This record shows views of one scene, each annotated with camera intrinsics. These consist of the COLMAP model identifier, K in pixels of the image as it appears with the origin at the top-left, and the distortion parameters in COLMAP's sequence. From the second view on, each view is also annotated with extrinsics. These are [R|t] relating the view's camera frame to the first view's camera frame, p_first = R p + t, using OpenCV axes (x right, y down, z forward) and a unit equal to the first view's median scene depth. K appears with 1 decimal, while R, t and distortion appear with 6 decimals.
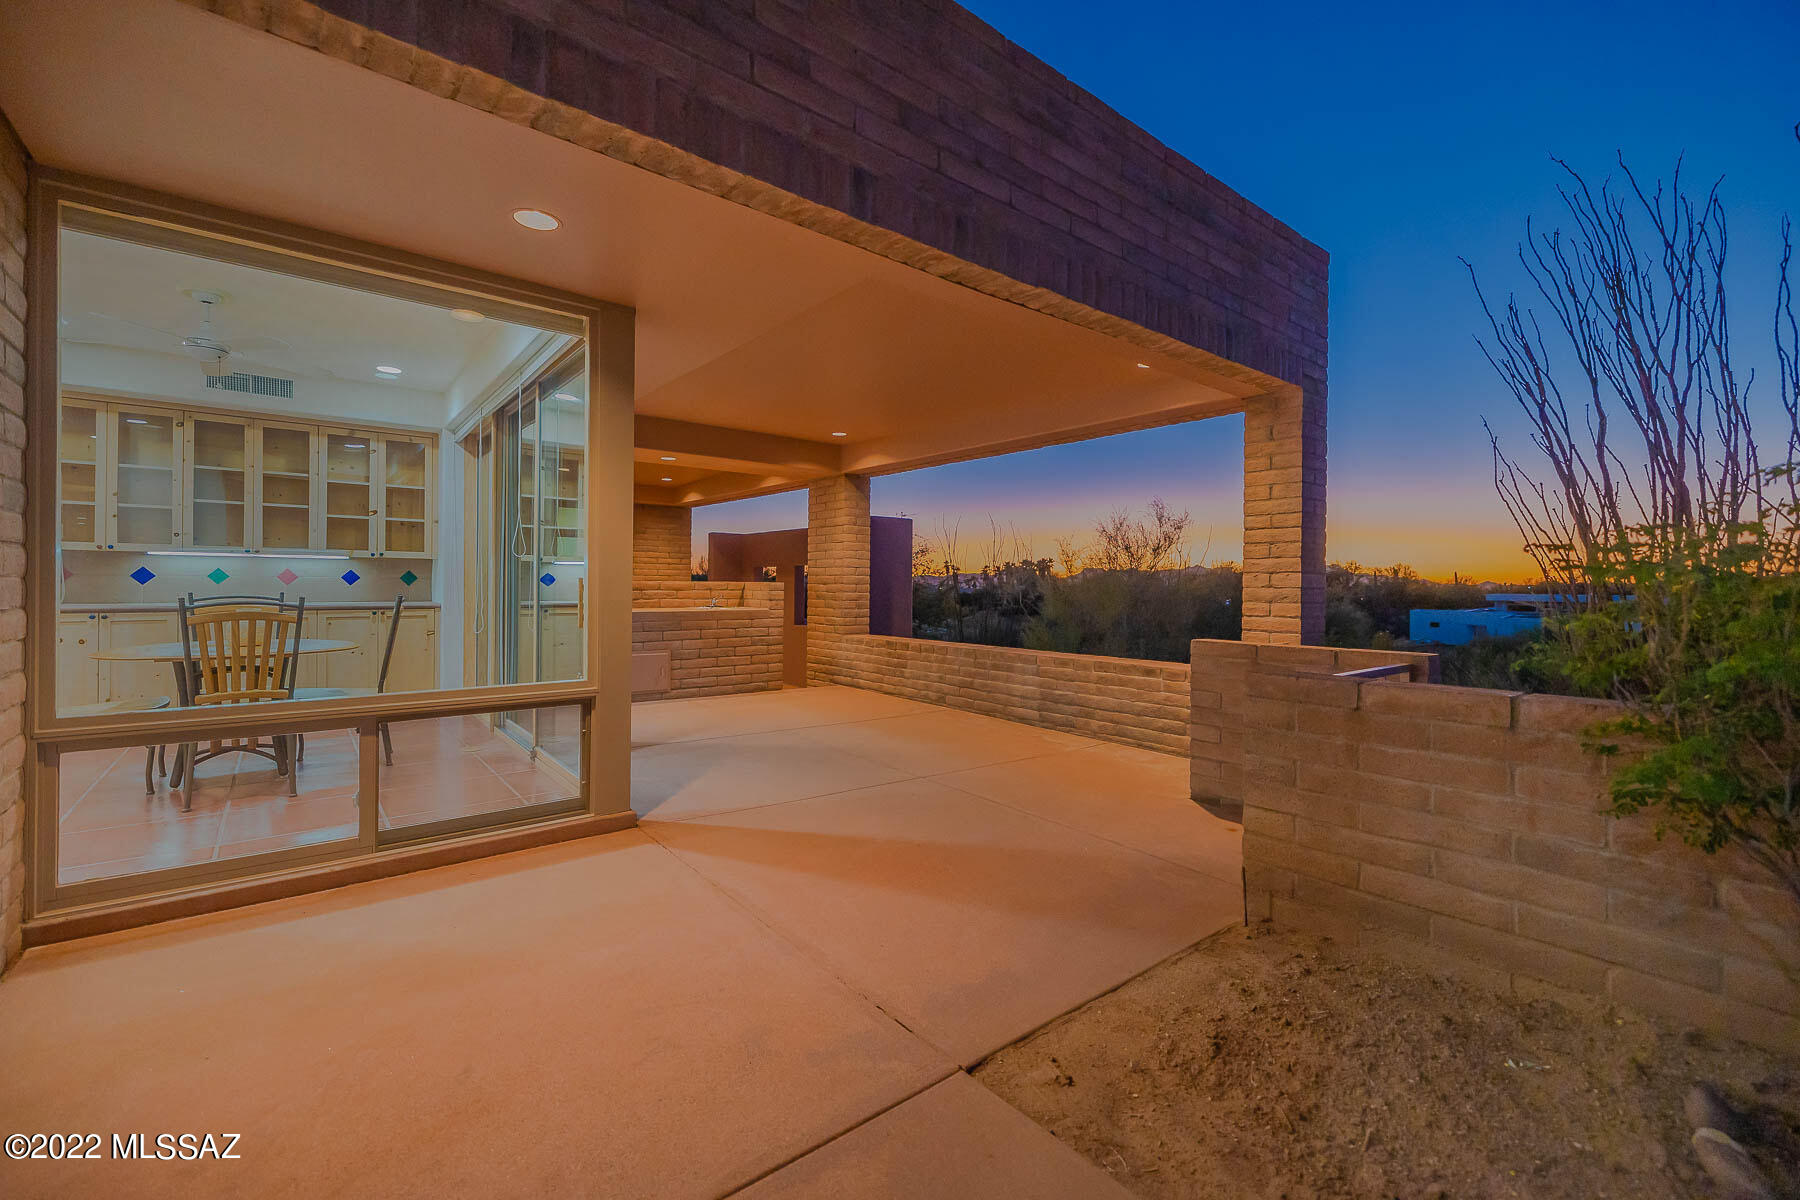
lens RADIAL K [[766.1, 0, 902.6], [0, 766.1, 600.9], [0, 0, 1]] dist [-0.003206, -0.000177]
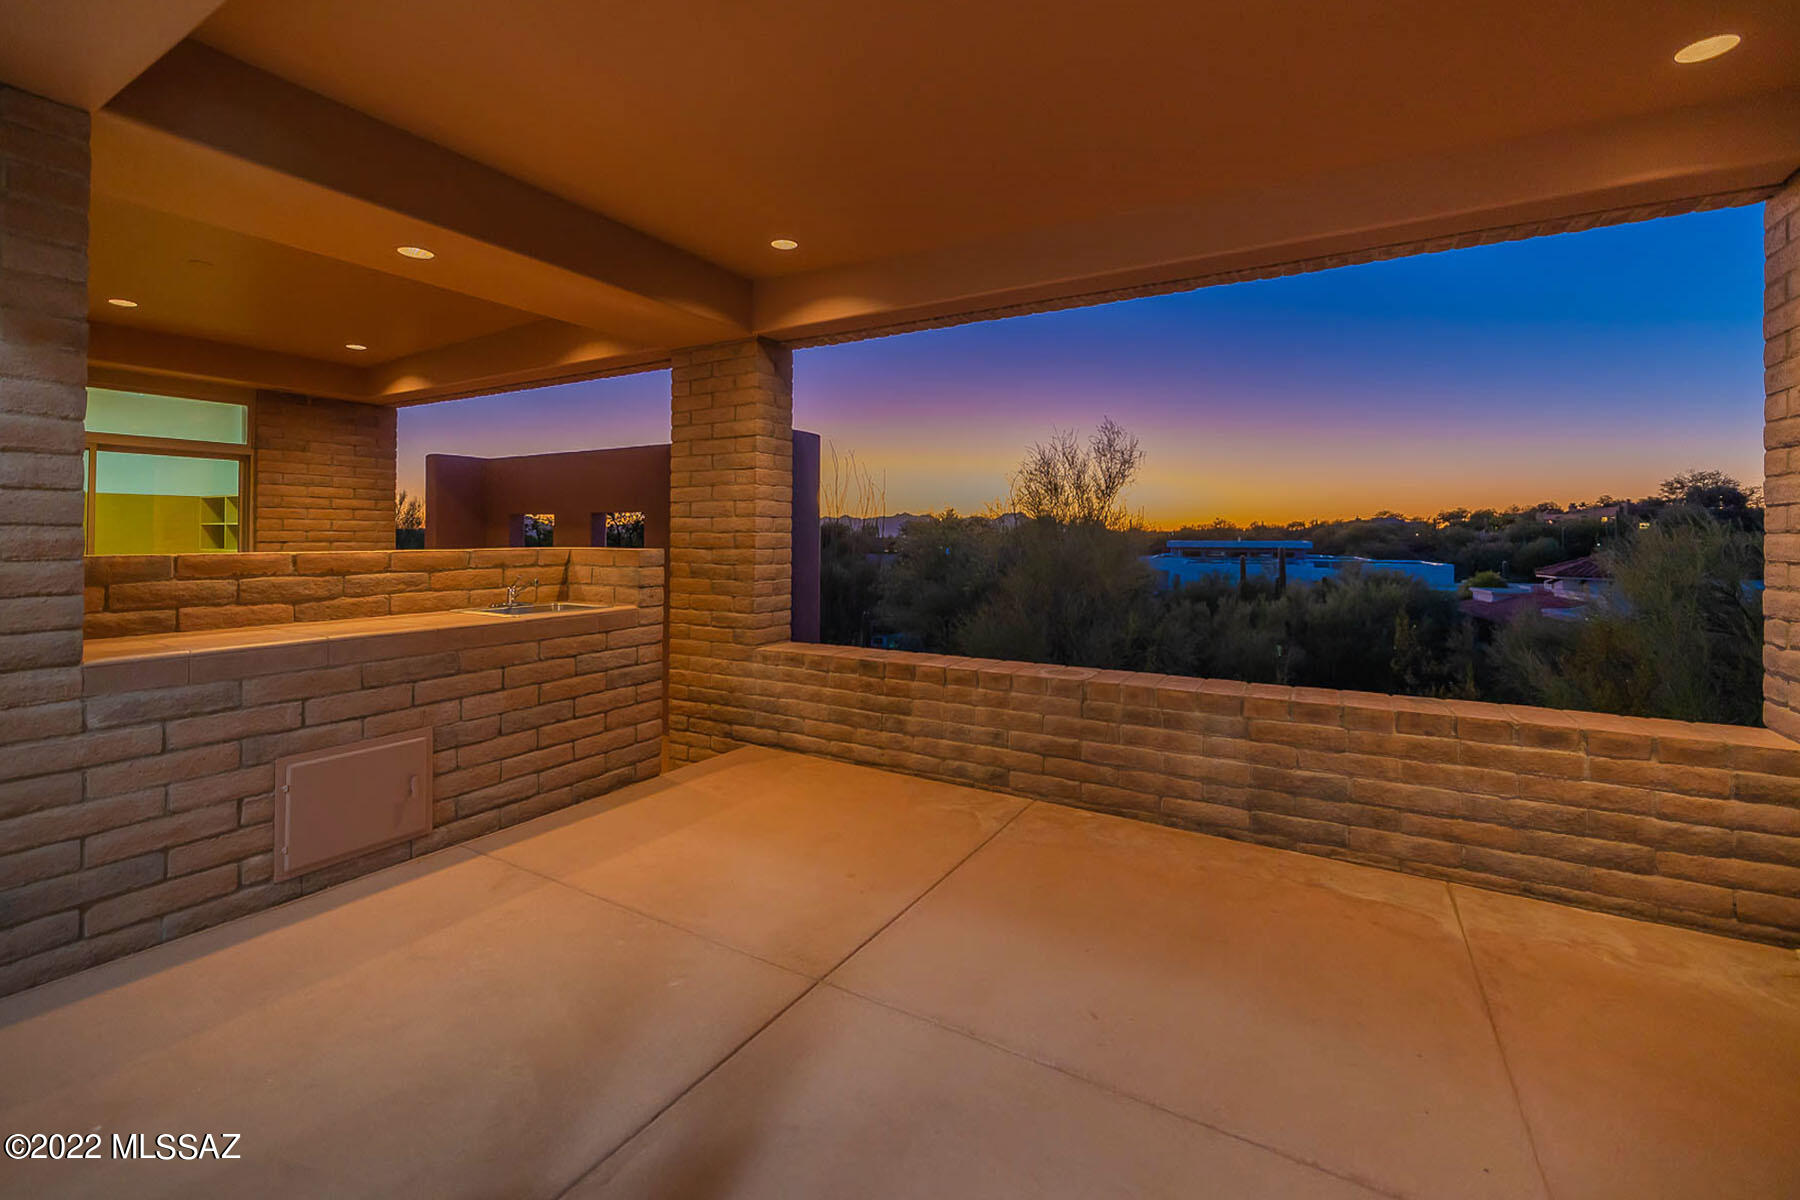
lens RADIAL K [[786.4, 0, 773.9], [0, 786.4, 540.1], [0, 0, 1]] dist [0.005334, -0.001705]
pose [[0.965936, -0.007276, 0.258678, -0.208918], [0.010089, 0.999904, -0.009549, -0.023517], [-0.258584, 0.011833, 0.965916, 0.495273]]
